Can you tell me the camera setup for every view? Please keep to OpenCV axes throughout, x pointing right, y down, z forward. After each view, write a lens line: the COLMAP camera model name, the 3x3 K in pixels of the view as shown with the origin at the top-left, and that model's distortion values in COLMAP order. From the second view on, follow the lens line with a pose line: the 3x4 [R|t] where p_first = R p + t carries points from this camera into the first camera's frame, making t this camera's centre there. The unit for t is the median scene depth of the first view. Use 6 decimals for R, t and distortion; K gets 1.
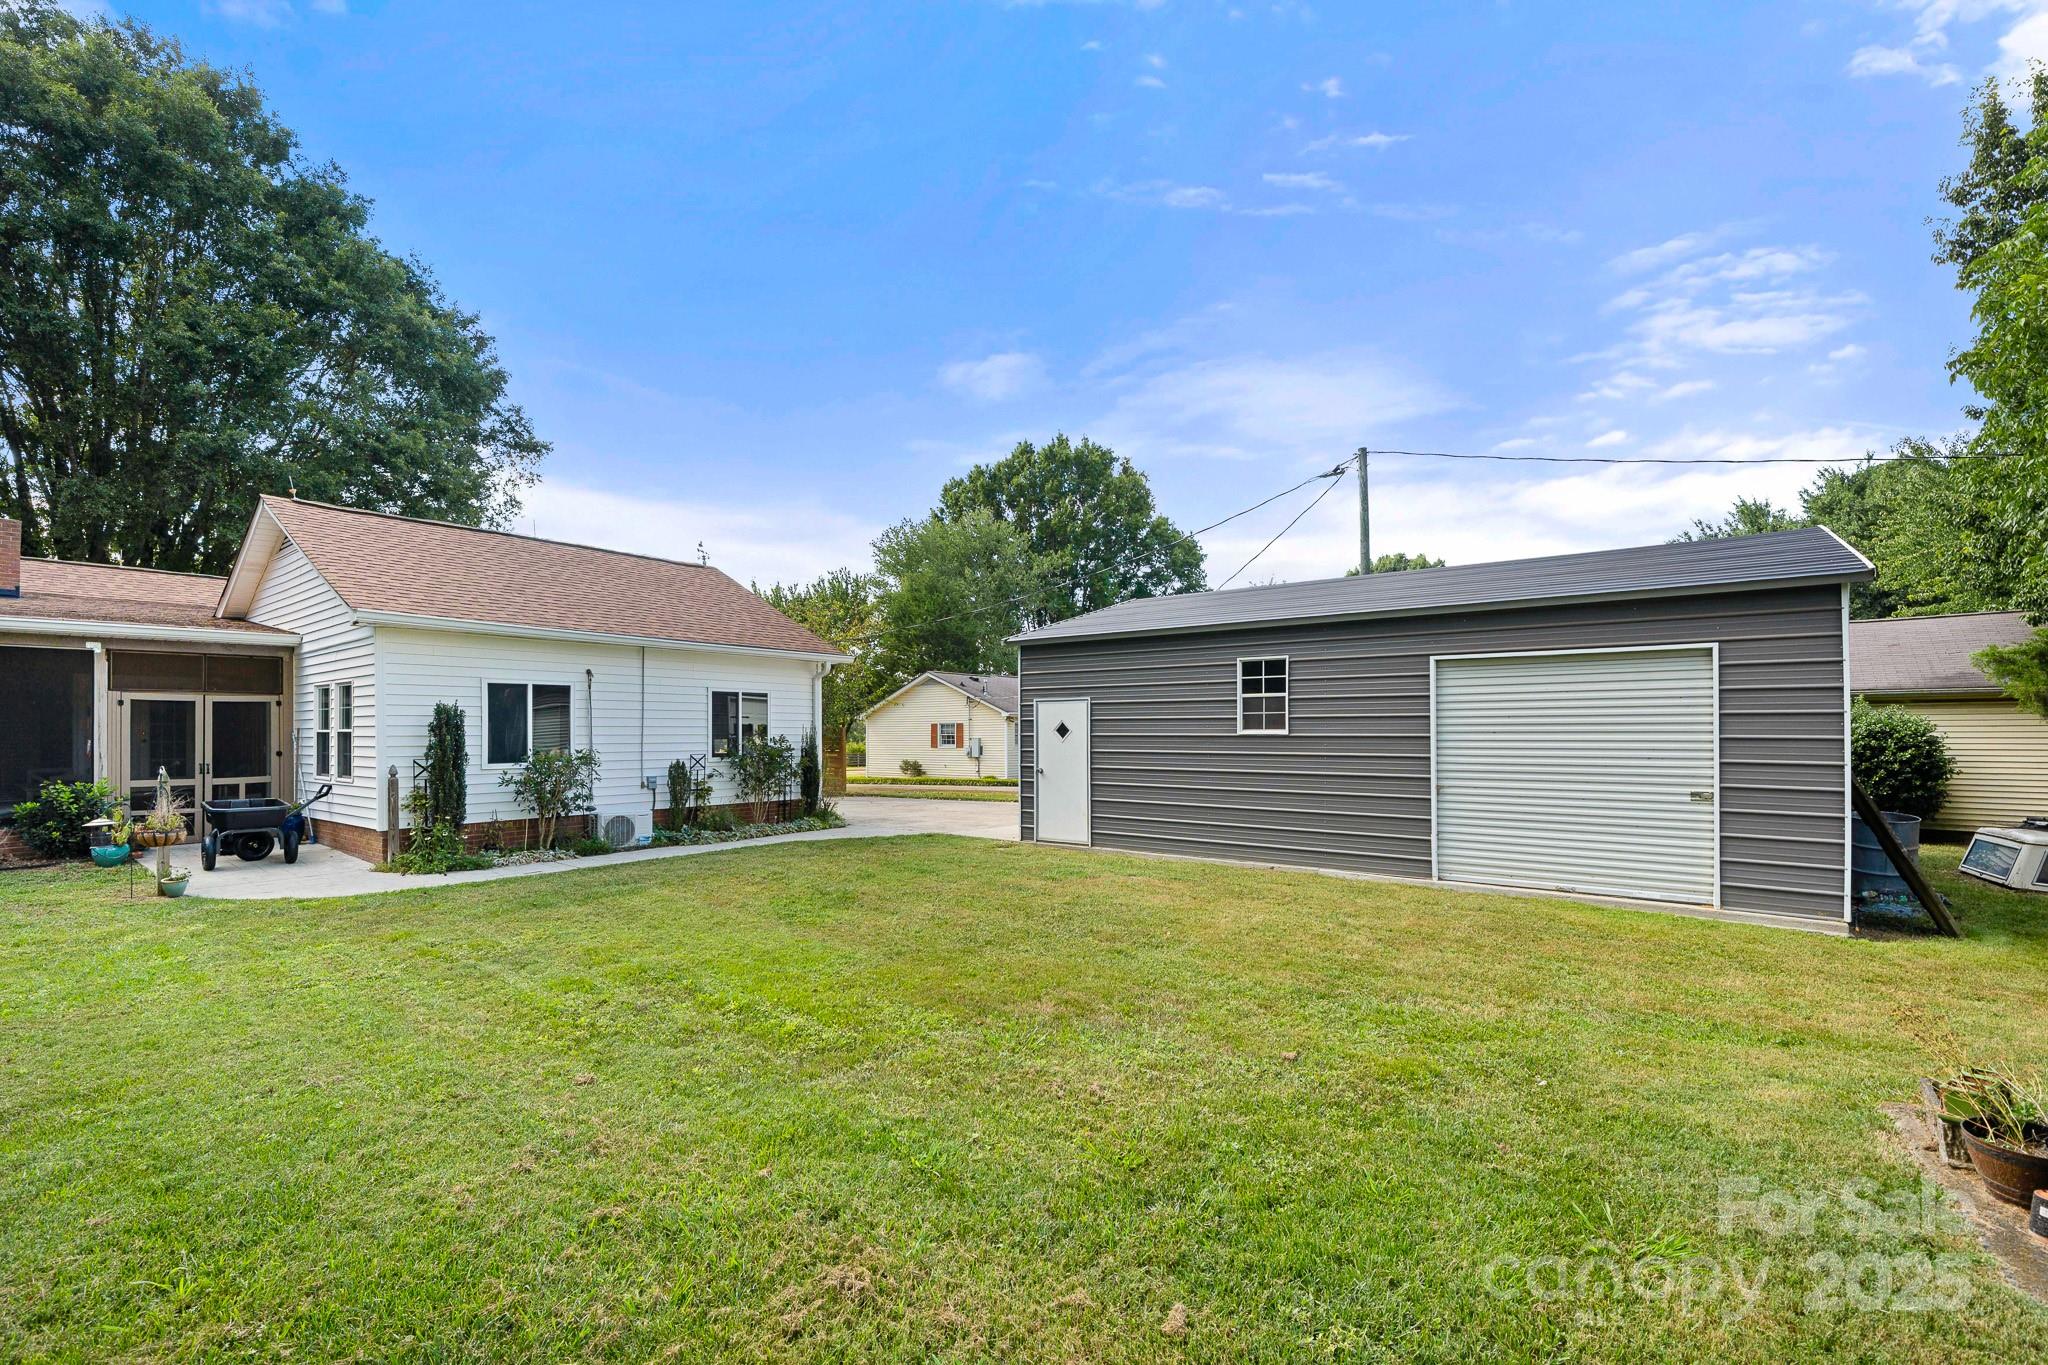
lens RADIAL K [[876.7, 0, 1019.9], [0, 876.7, 731.8], [0, 0, 1]] dist [-0.000685, -0.000089]
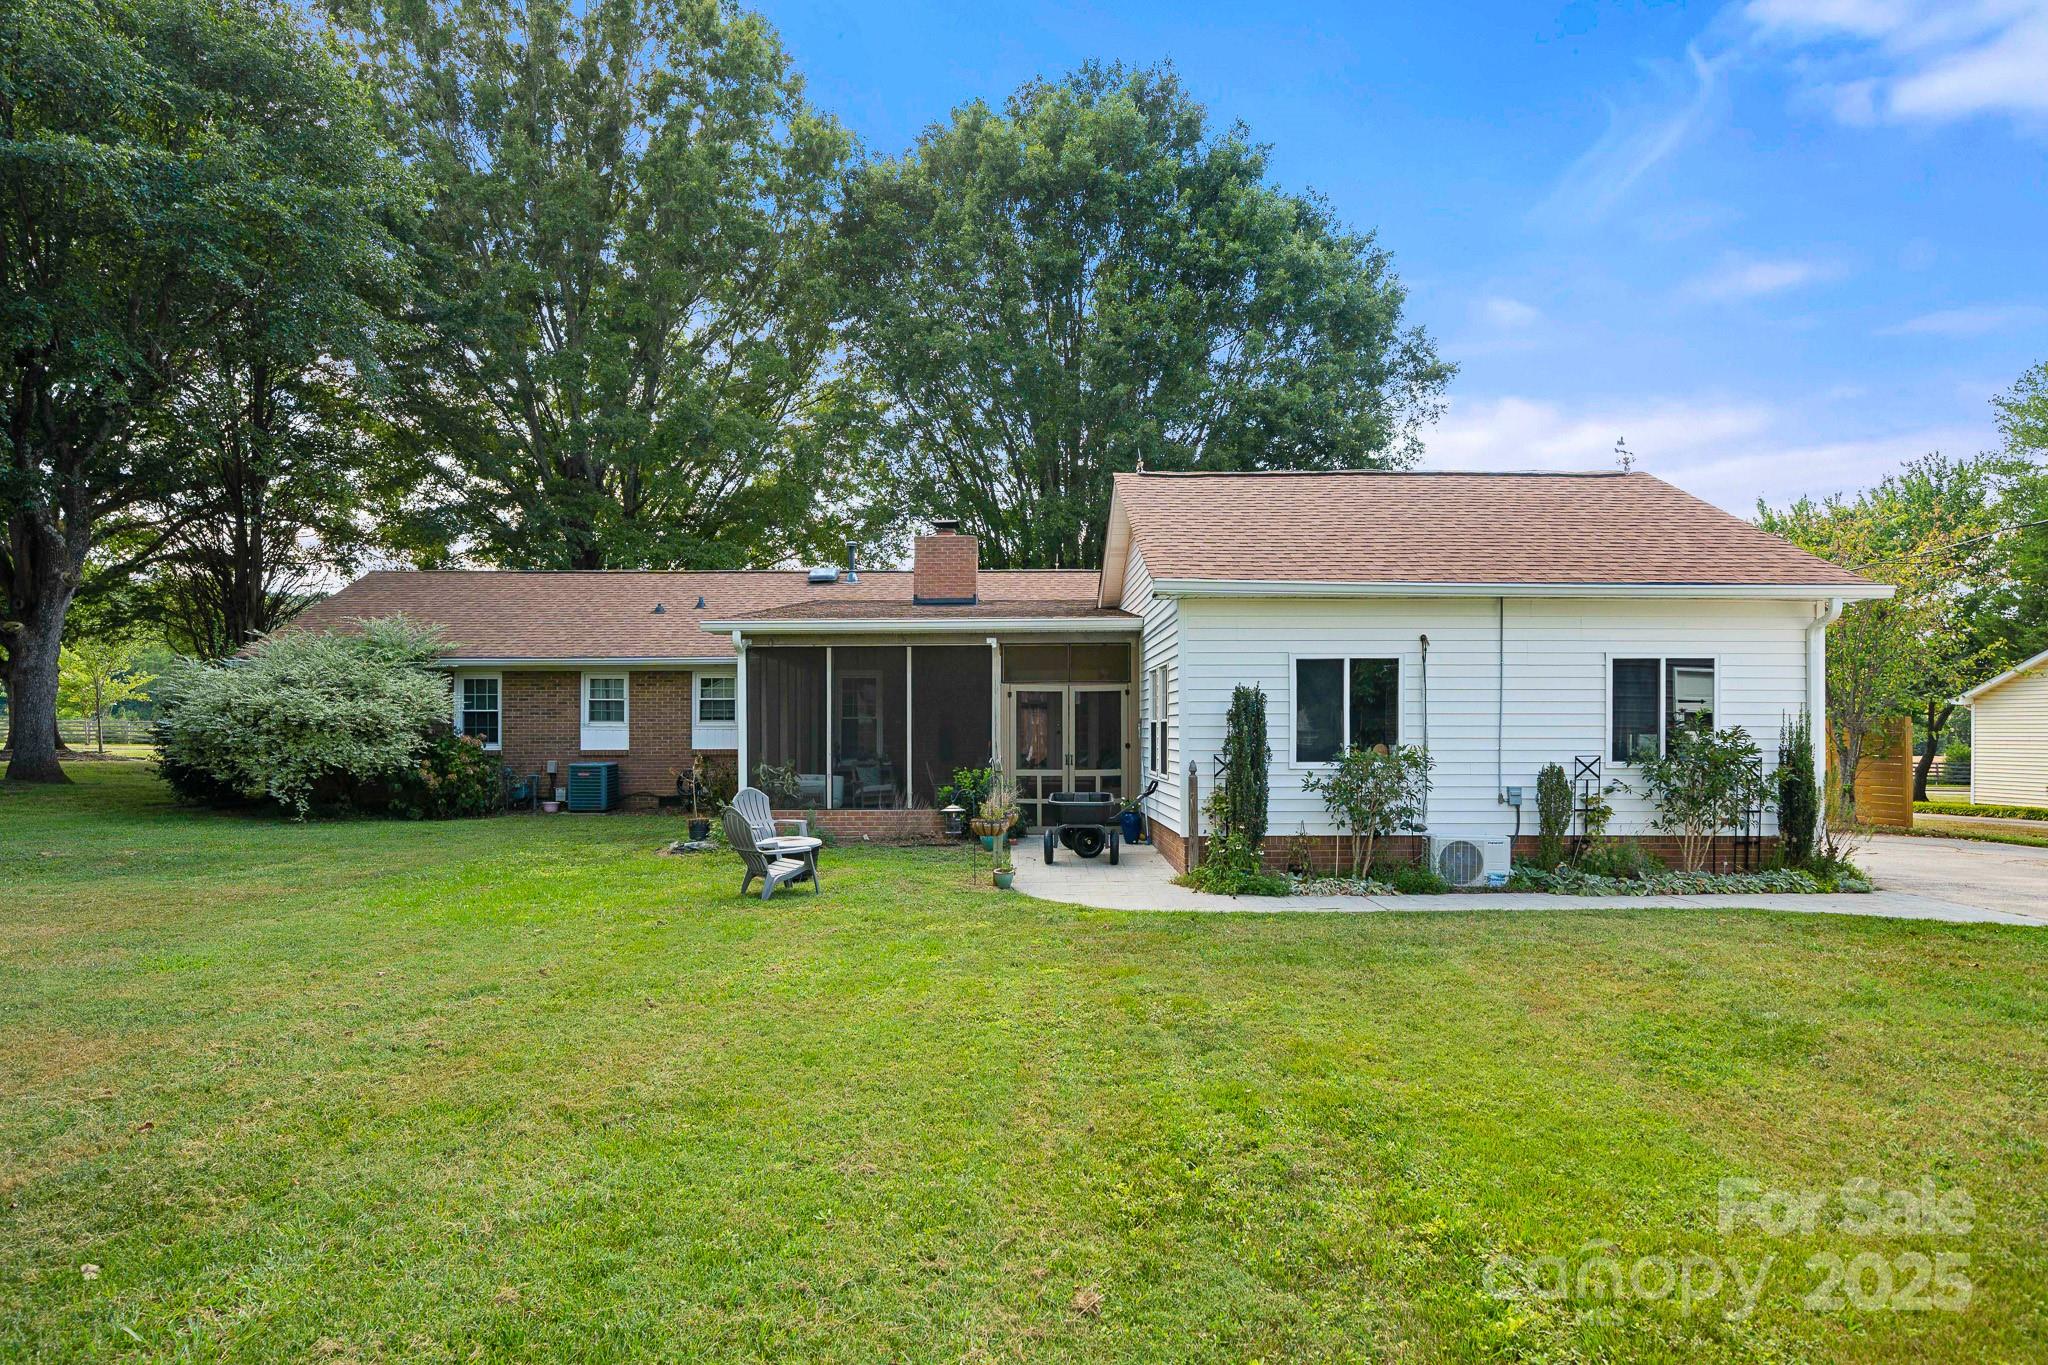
lens RADIAL K [[1098.3, 0, 1047.7], [0, 1098.3, 731.3], [0, 0, 1]] dist [-0.000942, 0.001368]
pose [[0.626703, 0.003401, -0.779251, 0.018769], [-0.001177, 0.999993, 0.003419, 0.005266], [0.779258, -0.001225, 0.626703, 0.183363]]
